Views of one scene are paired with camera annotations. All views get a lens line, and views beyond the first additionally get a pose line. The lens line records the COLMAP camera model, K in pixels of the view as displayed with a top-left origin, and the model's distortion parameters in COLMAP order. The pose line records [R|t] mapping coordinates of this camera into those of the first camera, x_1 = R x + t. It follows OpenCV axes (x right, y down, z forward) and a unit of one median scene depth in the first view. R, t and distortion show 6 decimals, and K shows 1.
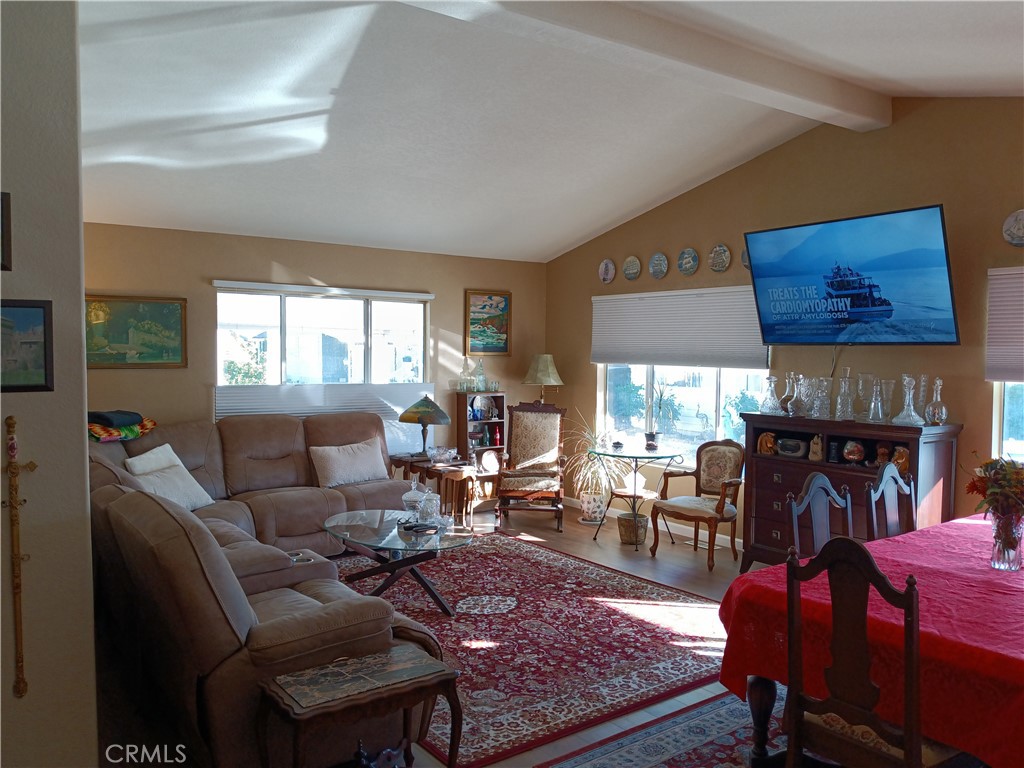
lens RADIAL K [[816.1, 0, 512.0], [0, 816.1, 384.0], [0, 0, 1]] dist [0.096709, -0.220424]
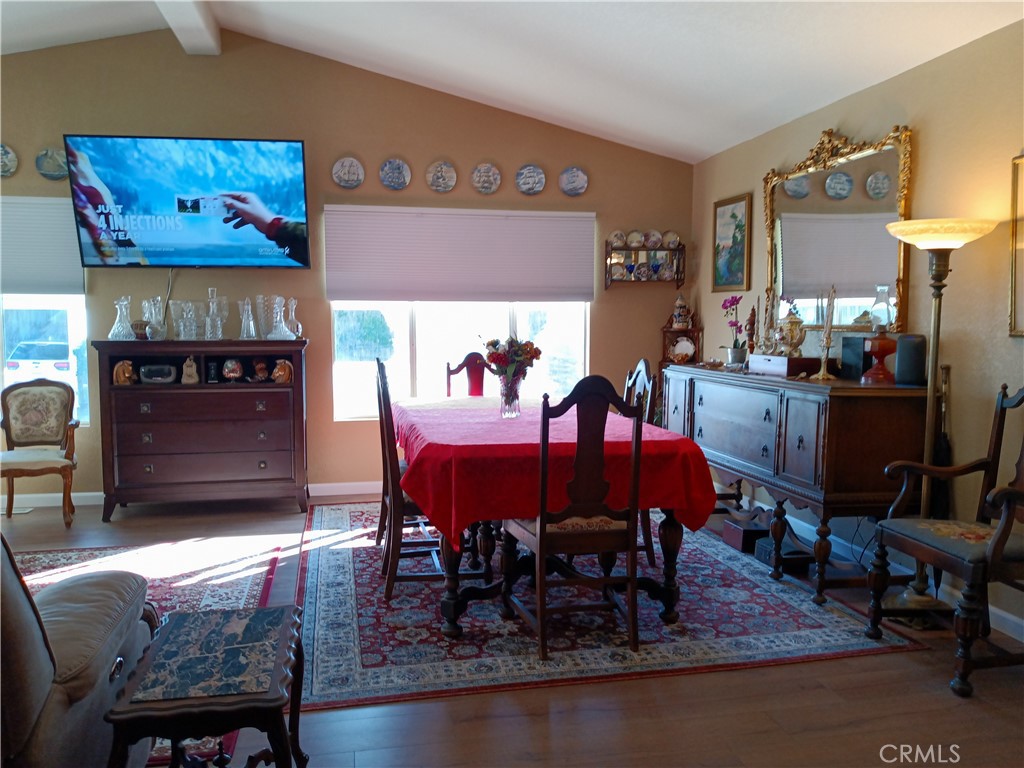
lens RADIAL K [[816.1, 0, 512.0], [0, 816.1, 384.0], [0, 0, 1]] dist [0.096709, -0.220424]
pose [[0.423772, -0.076380, 0.902543, -0.373462], [0.041822, 0.997025, 0.064739, 0.048566], [-0.904803, 0.010311, 0.425706, 0.251772]]
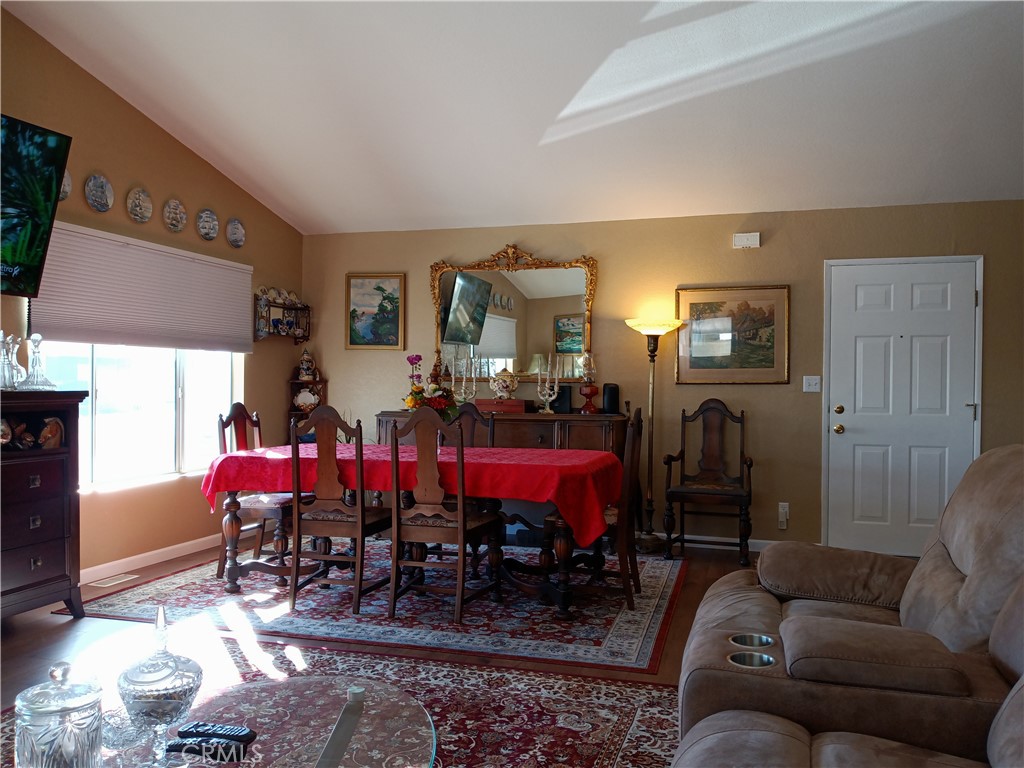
lens RADIAL K [[816.1, 0, 512.0], [0, 816.1, 384.0], [0, 0, 1]] dist [0.096709, -0.220424]
pose [[-0.597064, -0.011491, 0.802111, -0.440903], [0.022826, 0.999249, 0.031307, 0.026636], [-0.801869, 0.037001, -0.596354, 1.083751]]
